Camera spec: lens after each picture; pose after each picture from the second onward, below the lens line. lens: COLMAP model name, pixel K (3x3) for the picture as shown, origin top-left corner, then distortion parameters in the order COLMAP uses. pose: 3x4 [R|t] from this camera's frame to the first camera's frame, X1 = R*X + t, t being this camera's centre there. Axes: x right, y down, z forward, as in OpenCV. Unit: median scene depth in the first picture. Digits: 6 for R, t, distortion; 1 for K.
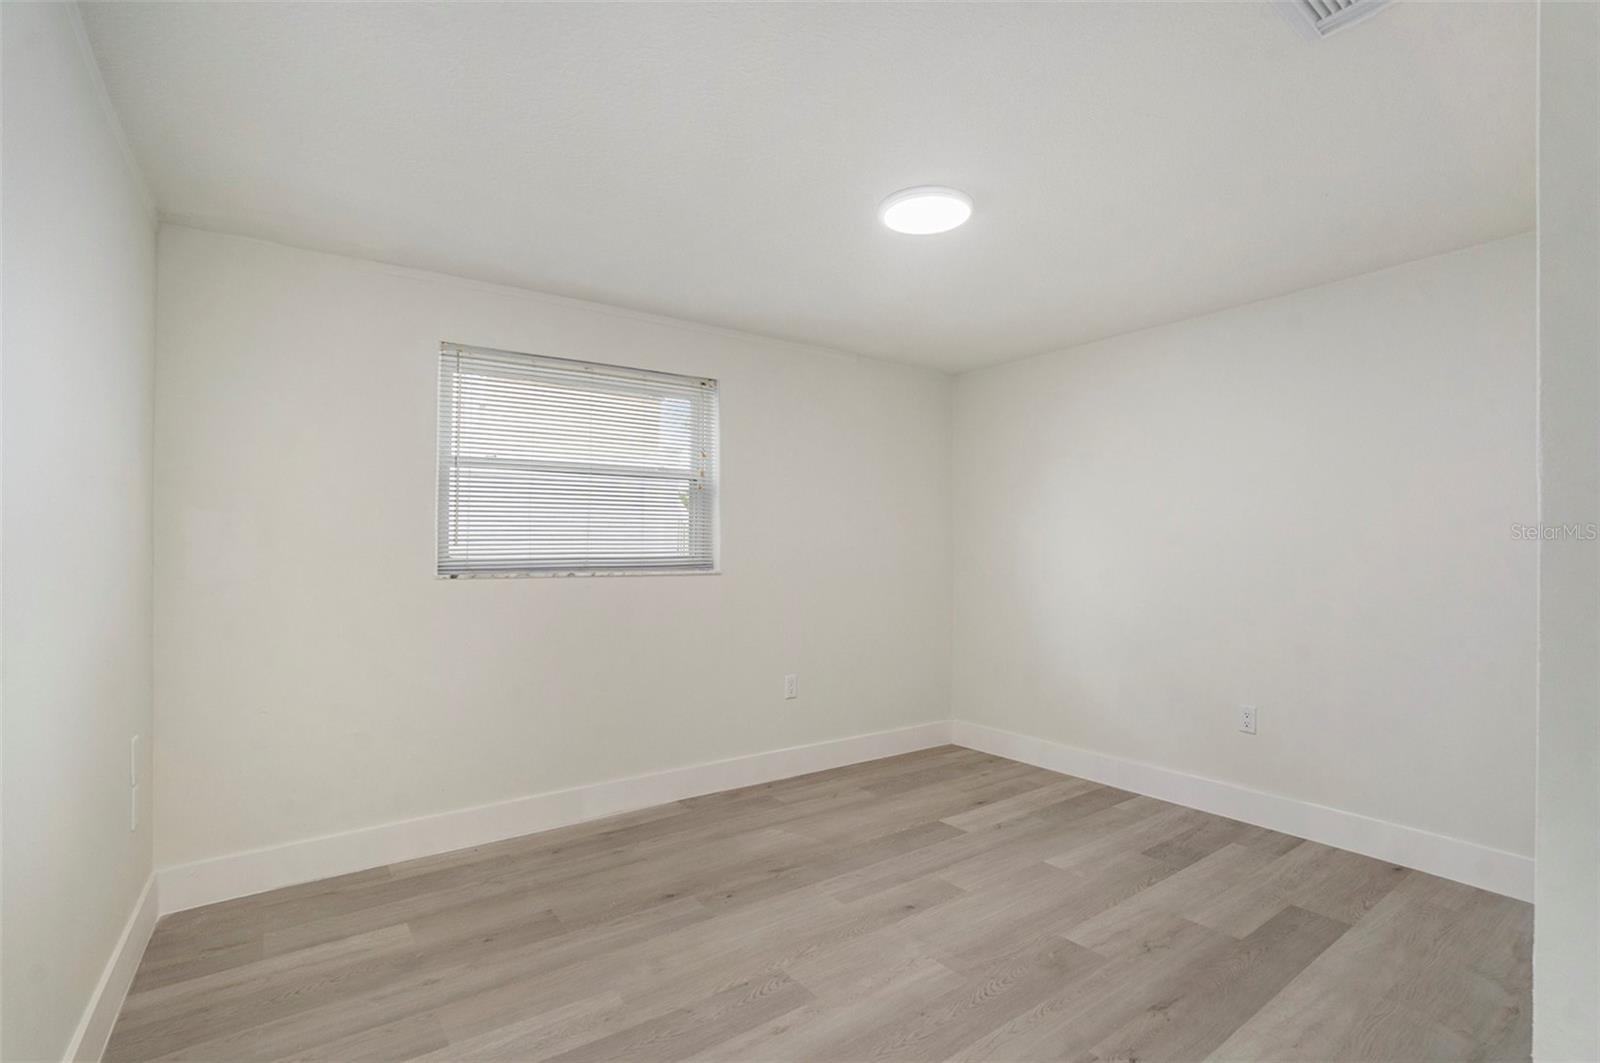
lens RADIAL K [[729.5, 0, 795.8], [0, 729.5, 540.0], [0, 0, 1]] dist [-0.006519, 0.000776]
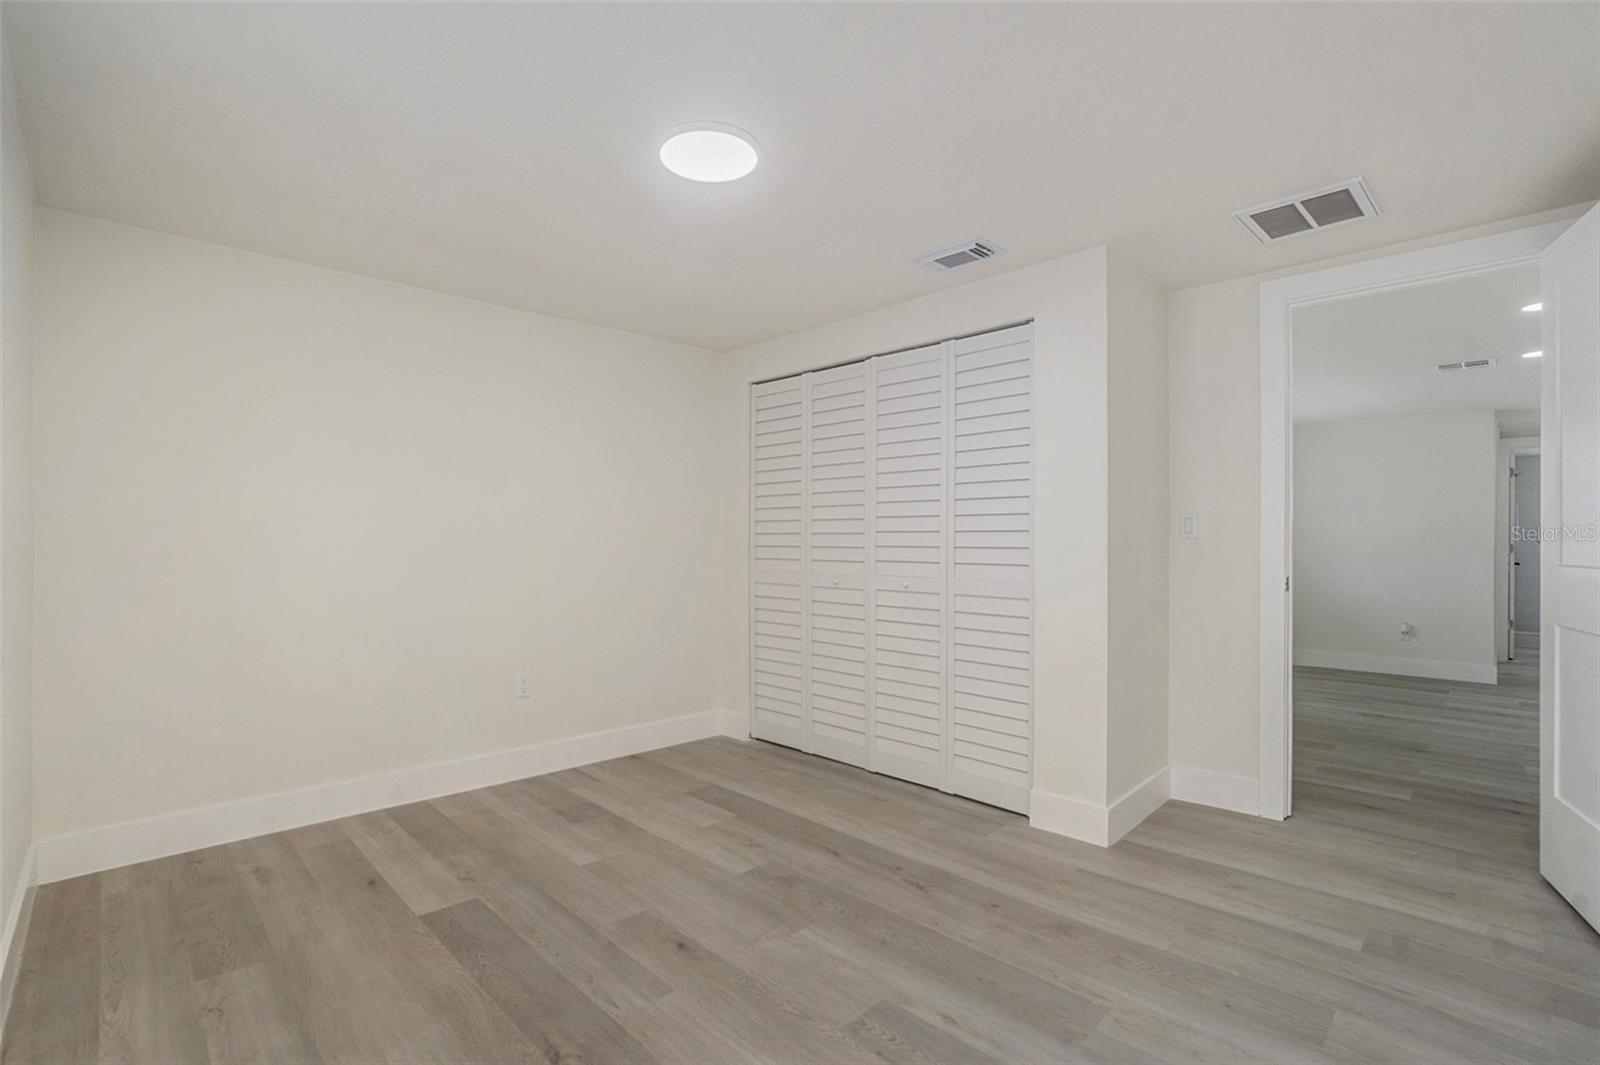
lens RADIAL K [[729.5, 0, 795.8], [0, 729.5, 541.0], [0, 0, 1]] dist [-0.006519, 0.000776]
pose [[-0.132859, 0.004172, 0.991126, -0.604491], [-0.034004, 0.999383, -0.008765, 0.024961], [-0.990551, -0.034867, -0.132635, 0.841619]]
